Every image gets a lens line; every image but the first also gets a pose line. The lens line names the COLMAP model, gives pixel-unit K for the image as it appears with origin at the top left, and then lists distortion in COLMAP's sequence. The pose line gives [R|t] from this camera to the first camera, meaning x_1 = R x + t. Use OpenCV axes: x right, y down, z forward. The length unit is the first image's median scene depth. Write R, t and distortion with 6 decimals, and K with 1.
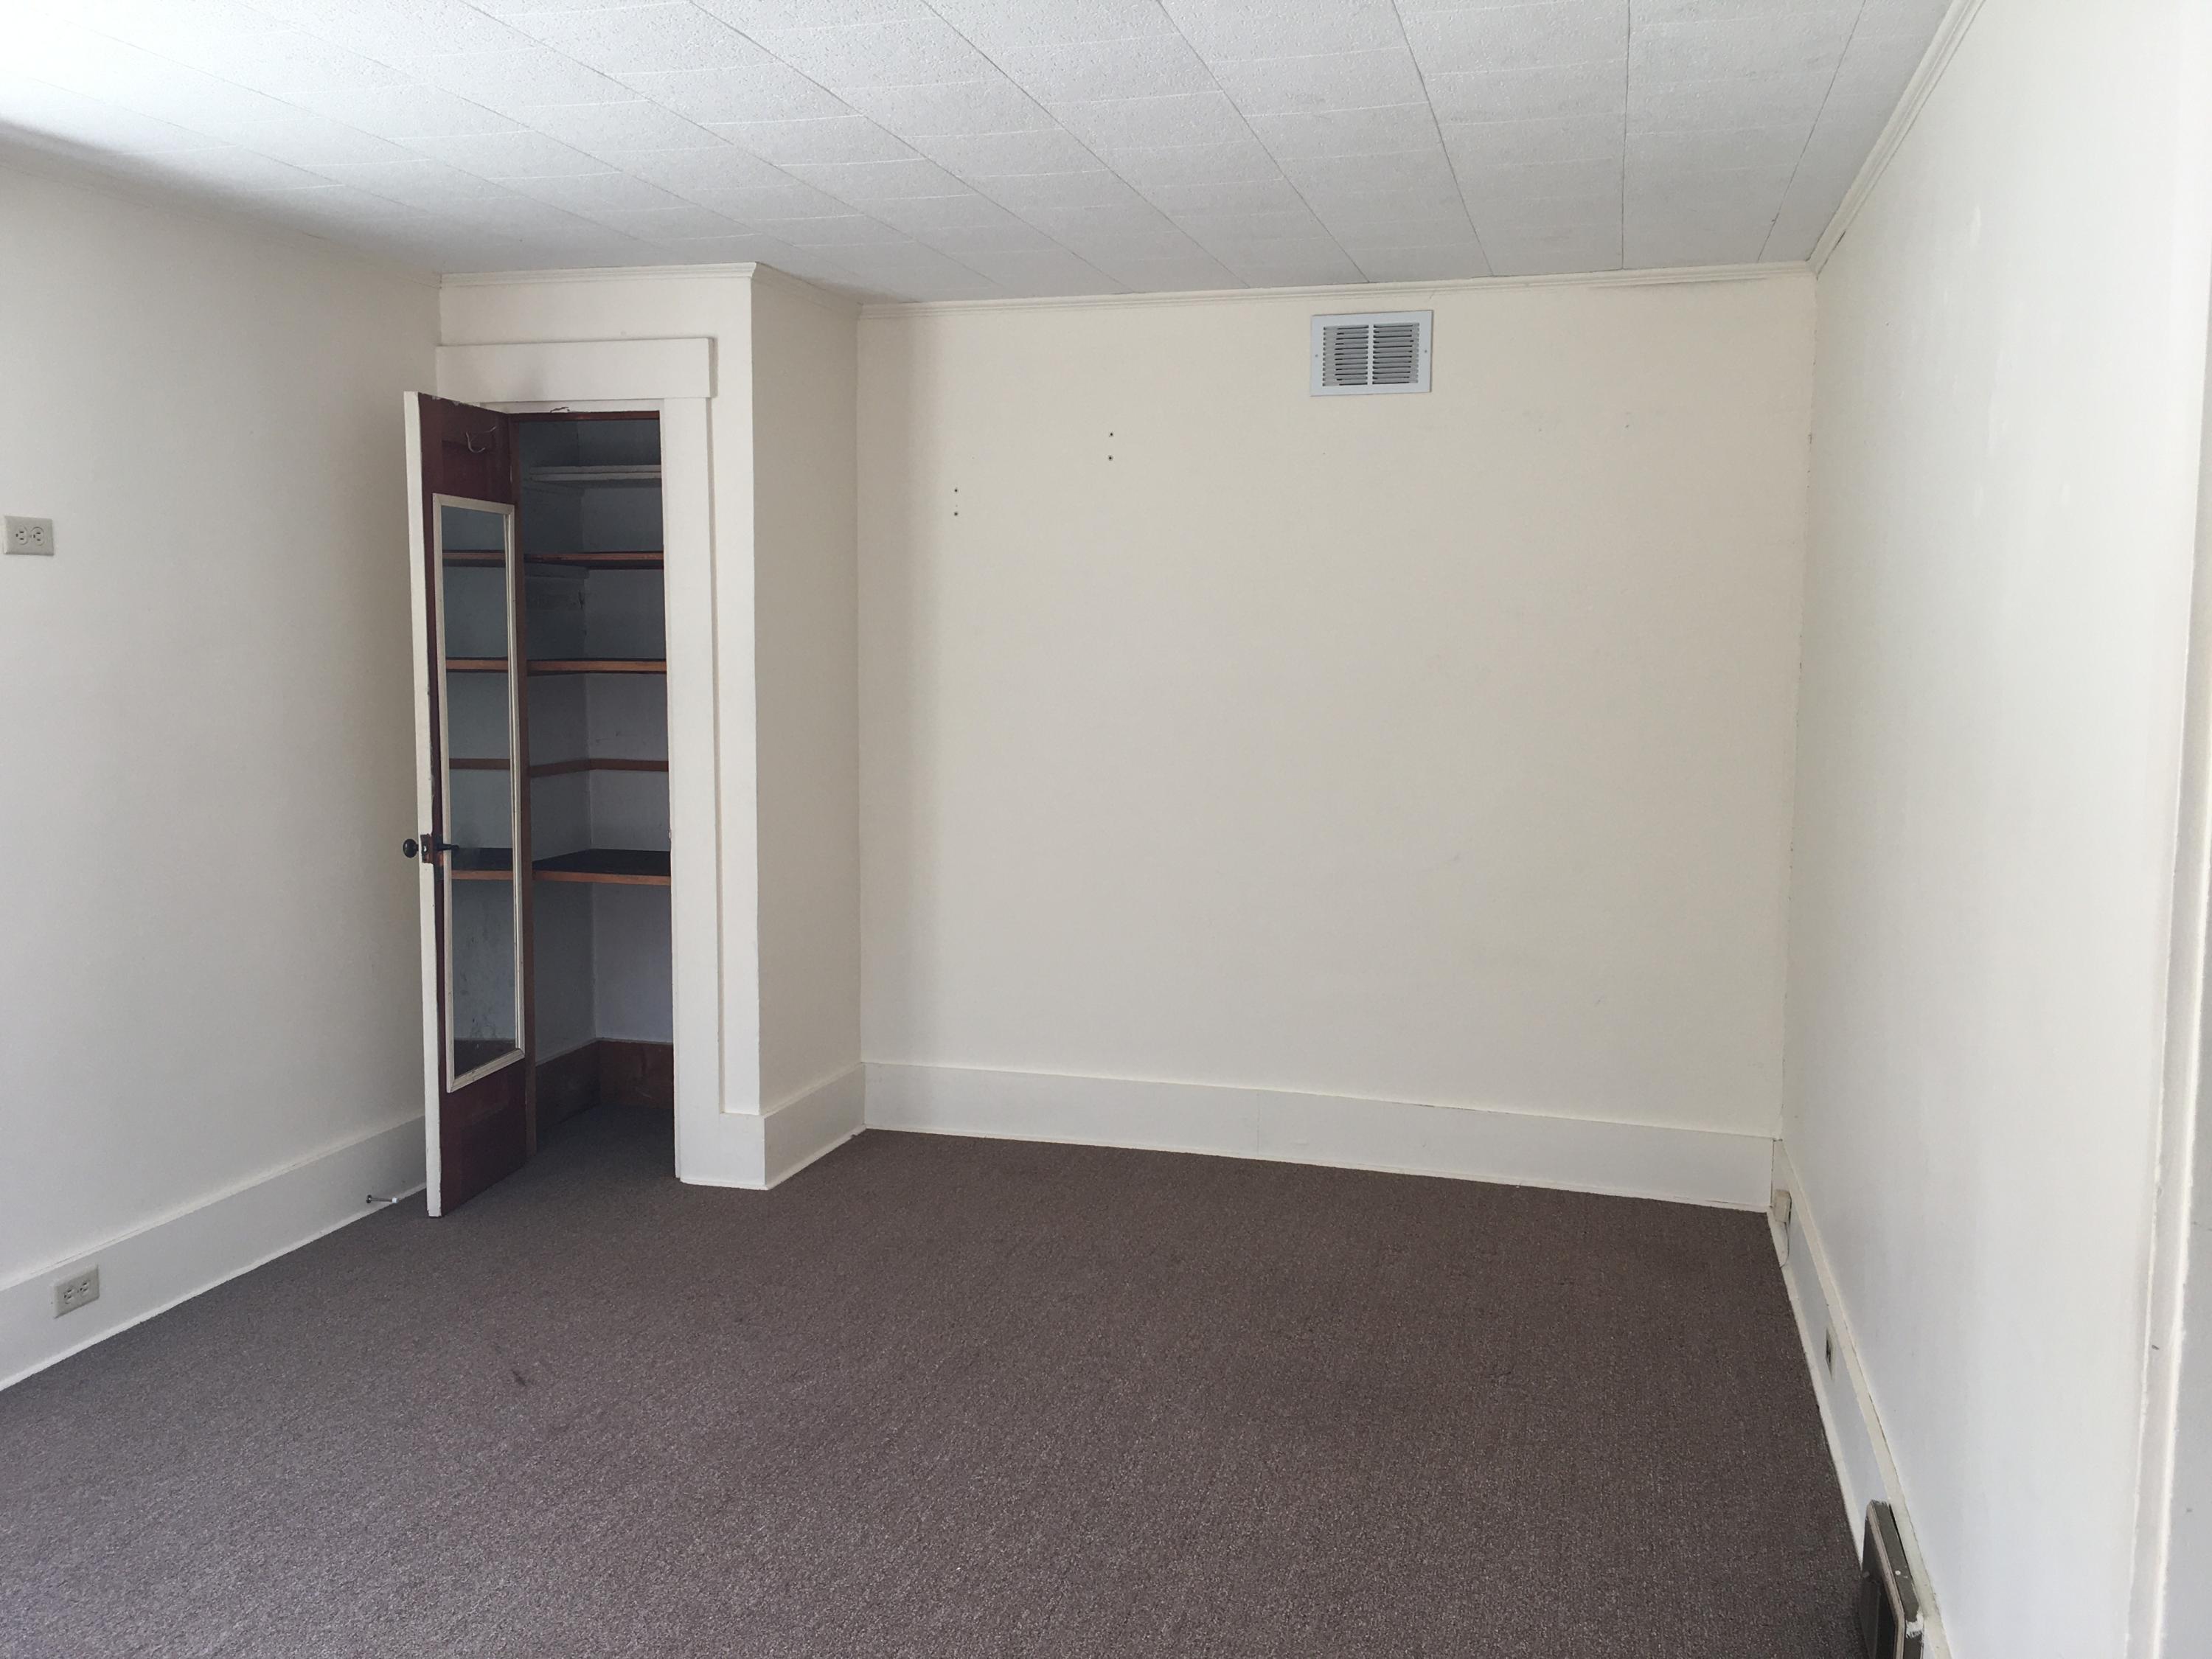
lens RADIAL K [[1872.2, 0, 1089.8], [0, 1872.2, 814.4], [0, 0, 1]] dist [0.091493, -0.122677]
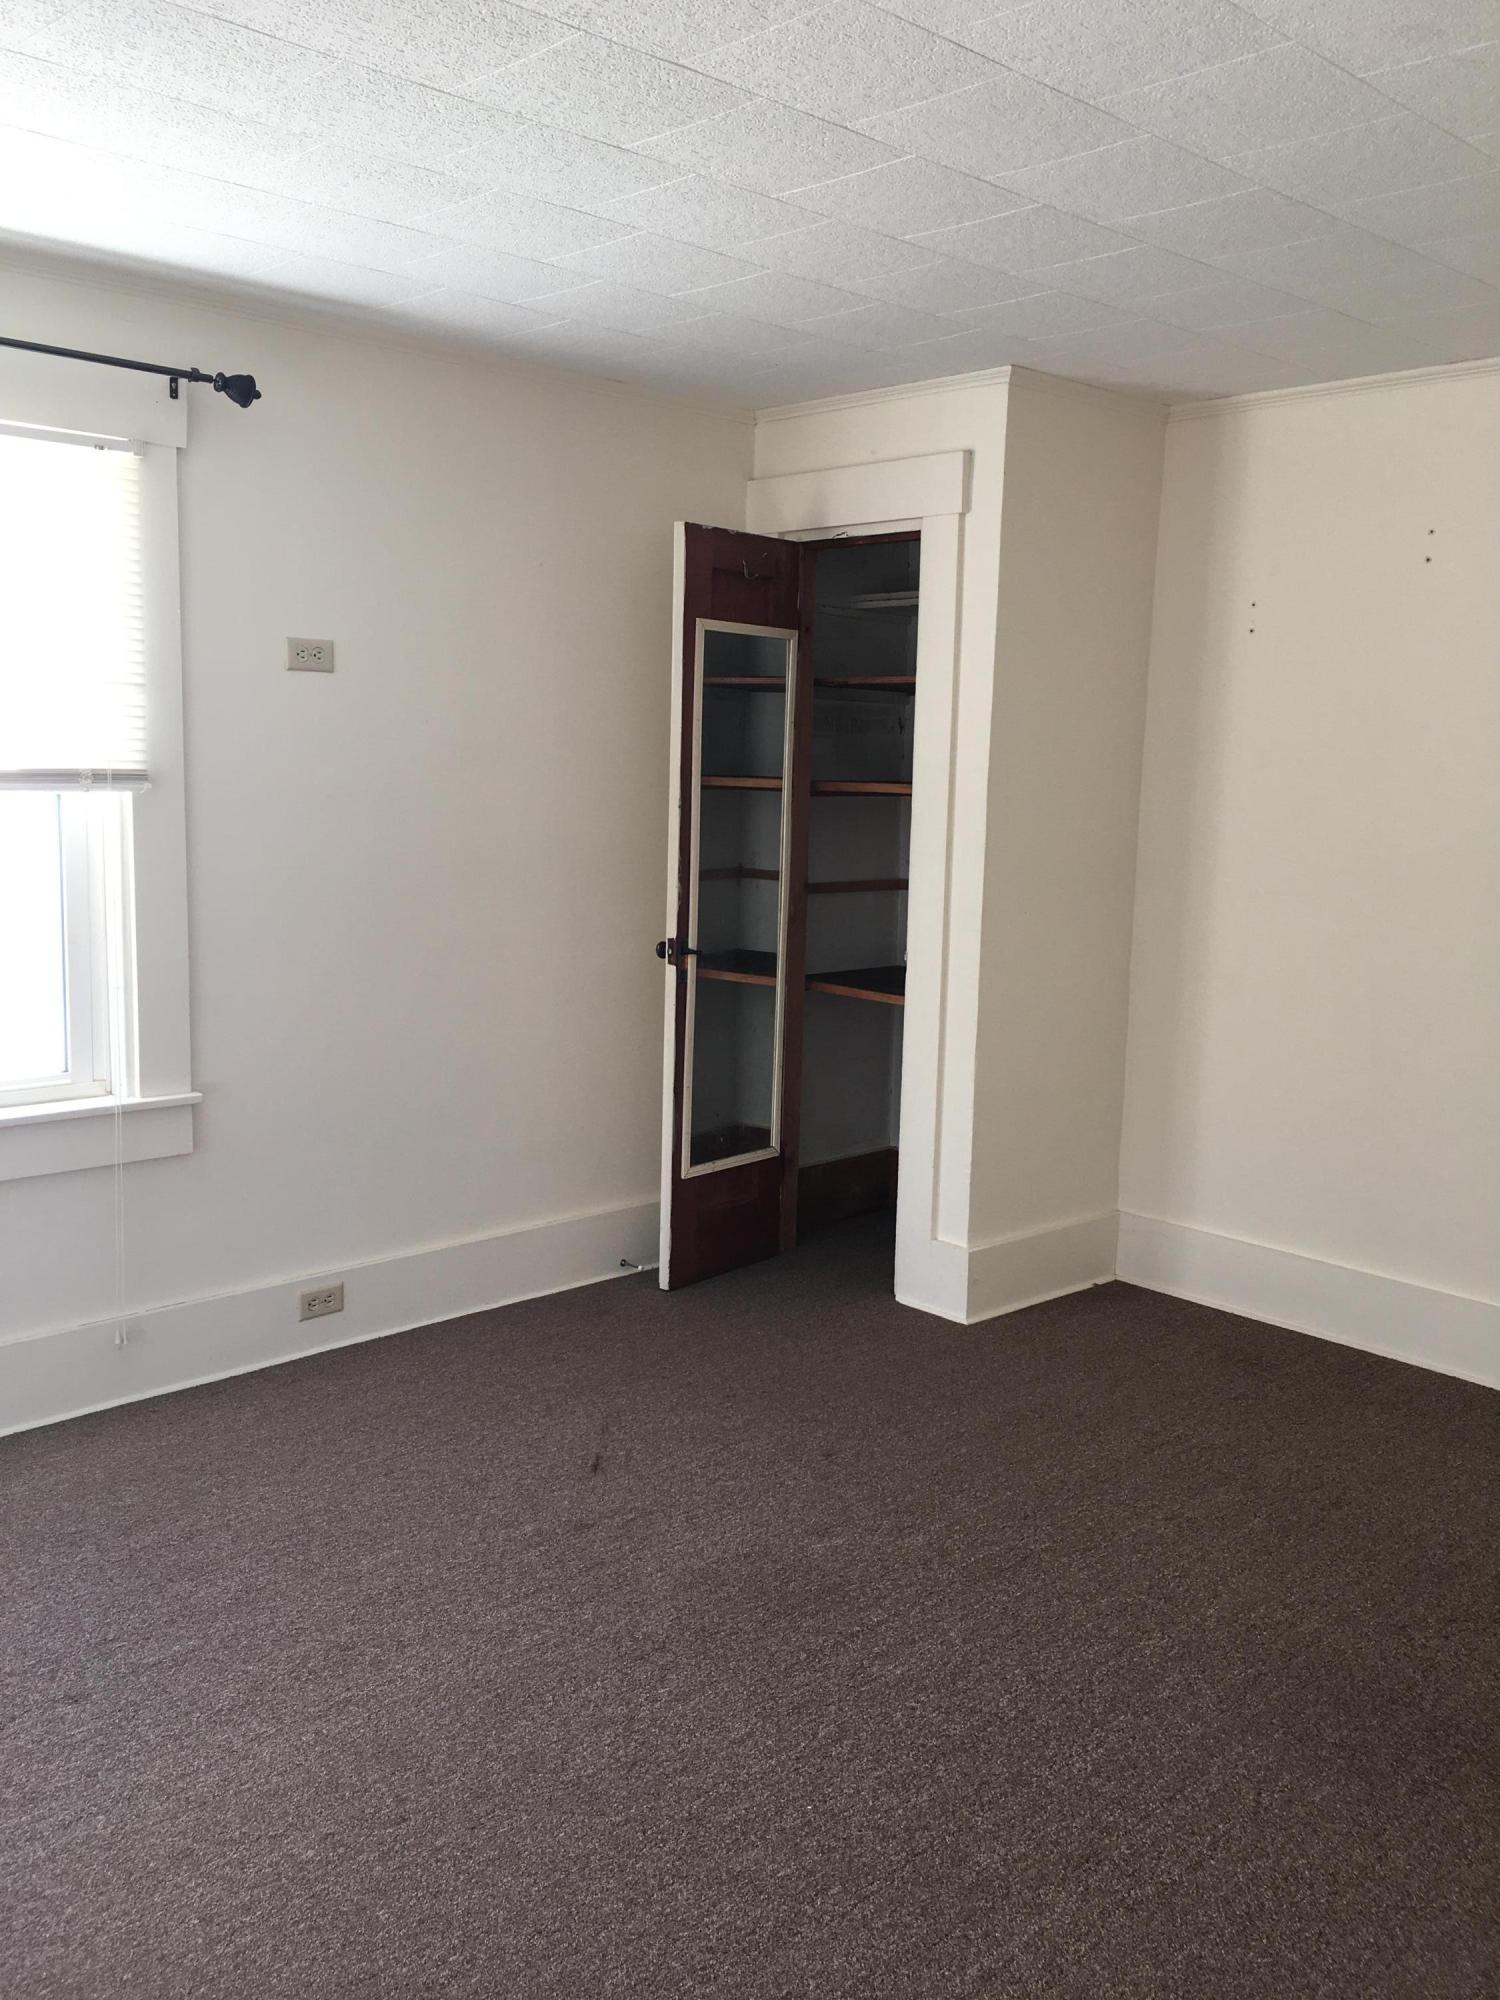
lens RADIAL K [[1692.8, 0, 750.2], [0, 1692.8, 988.3], [0, 0, 1]] dist [0.091493, -0.122677]
pose [[0.860038, 0.090405, -0.502156, 0.170825], [-0.075224, 0.995889, 0.050457, -0.012823], [0.504654, -0.005620, 0.863304, 0.184626]]
